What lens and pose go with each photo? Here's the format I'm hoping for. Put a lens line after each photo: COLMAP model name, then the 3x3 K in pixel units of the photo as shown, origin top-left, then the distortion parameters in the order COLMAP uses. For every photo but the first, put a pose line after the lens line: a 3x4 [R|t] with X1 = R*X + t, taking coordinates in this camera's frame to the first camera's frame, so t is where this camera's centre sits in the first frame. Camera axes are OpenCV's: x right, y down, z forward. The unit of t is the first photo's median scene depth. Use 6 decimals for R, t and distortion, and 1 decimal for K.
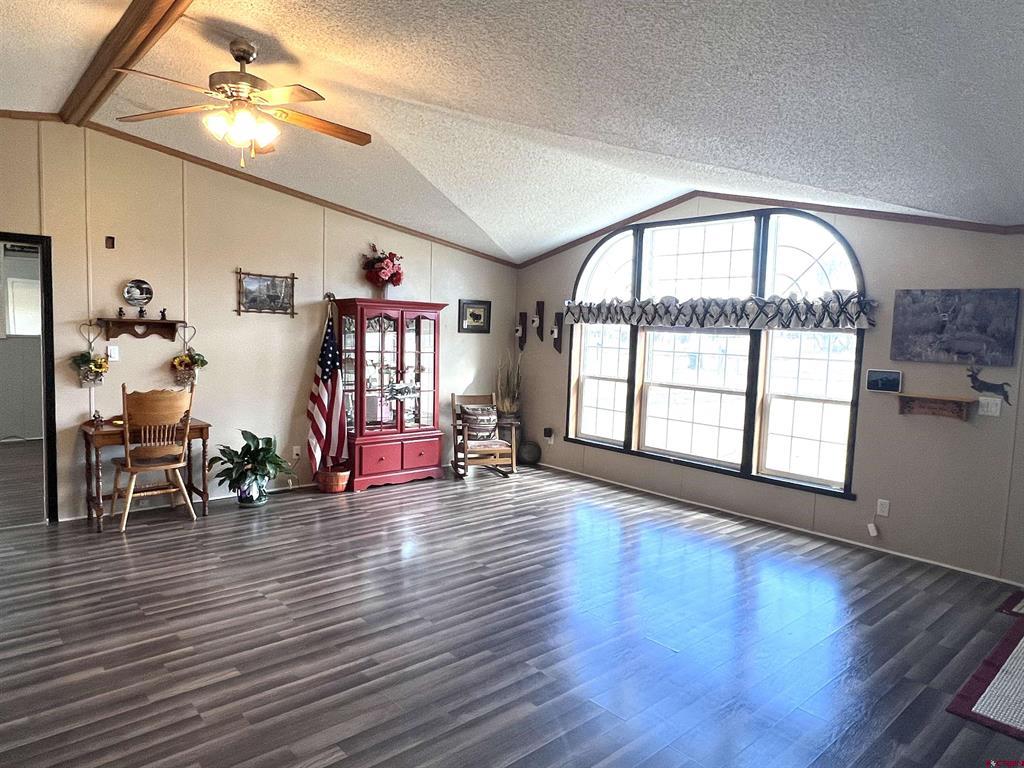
lens RADIAL K [[661.2, 0, 512.0], [0, 661.2, 384.0], [0, 0, 1]] dist [-0.003816, -0.001842]
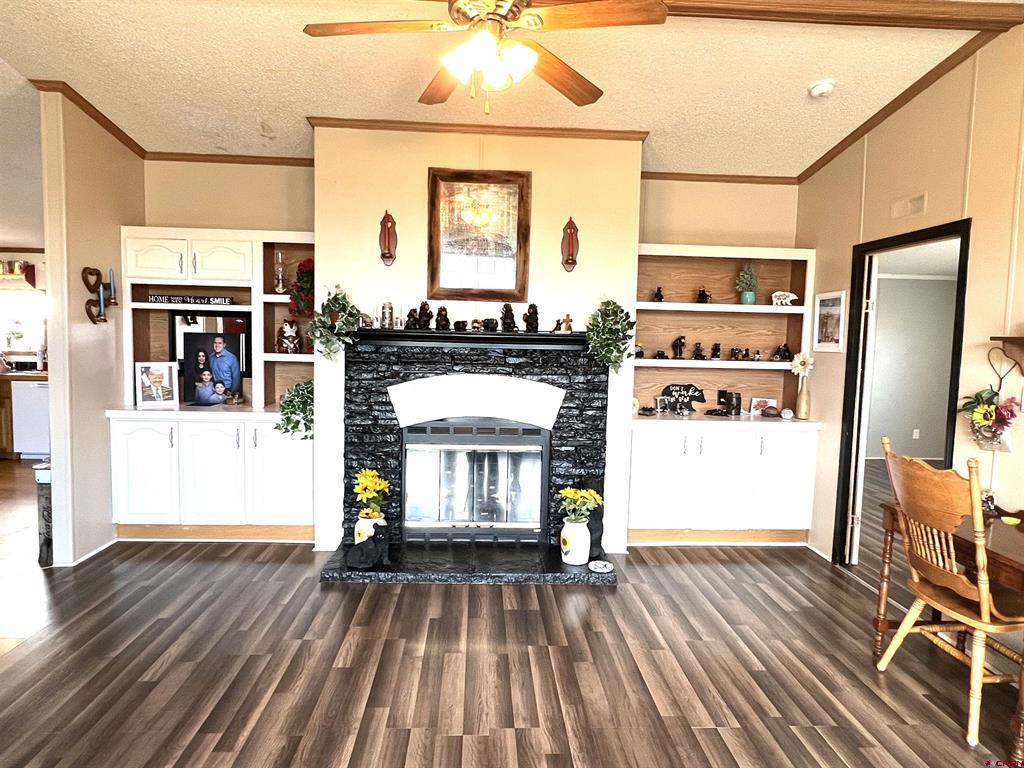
lens RADIAL K [[585.7, 0, 512.0], [0, 585.7, 384.0], [0, 0, 1]] dist [0.001714, 0.000272]
pose [[-0.629555, 0.021831, -0.776649, 0.067423], [-0.108334, 0.987374, 0.115570, -0.078285], [0.769366, 0.156895, -0.619241, 1.078003]]
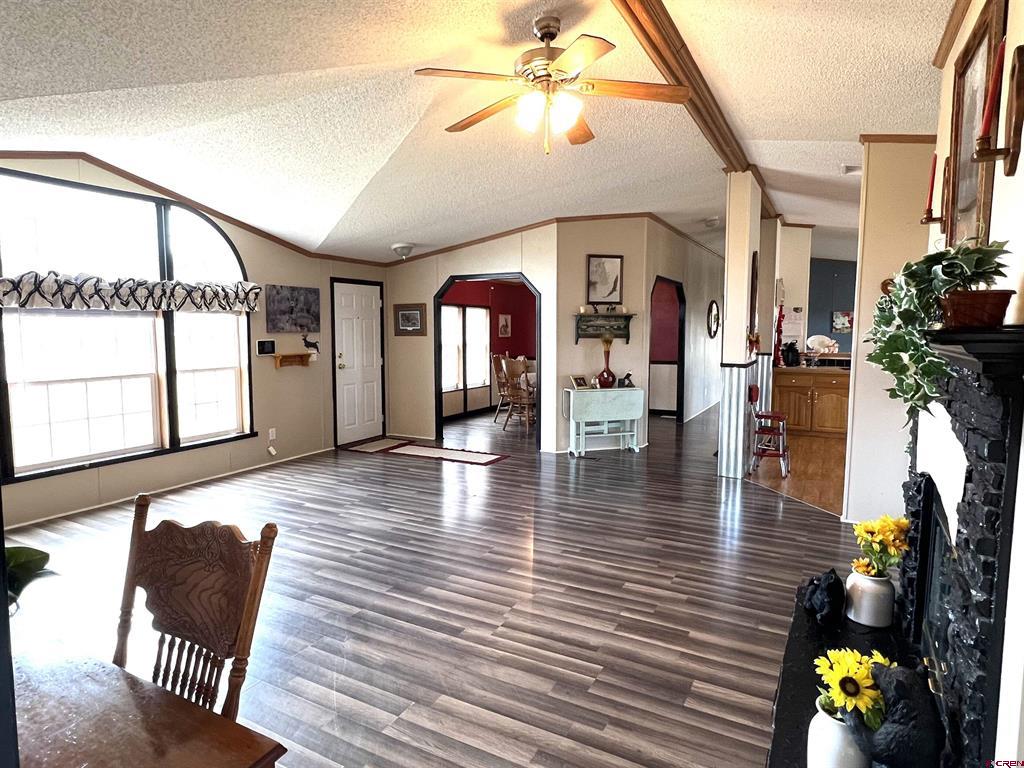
lens RADIAL K [[585.7, 0, 512.0], [0, 585.7, 384.0], [0, 0, 1]] dist [0.001714, 0.000272]
pose [[-0.336280, -0.130759, 0.932640, -0.882560], [0.064357, 0.984808, 0.161278, -0.105229], [-0.939561, 0.114257, -0.322756, 0.987199]]
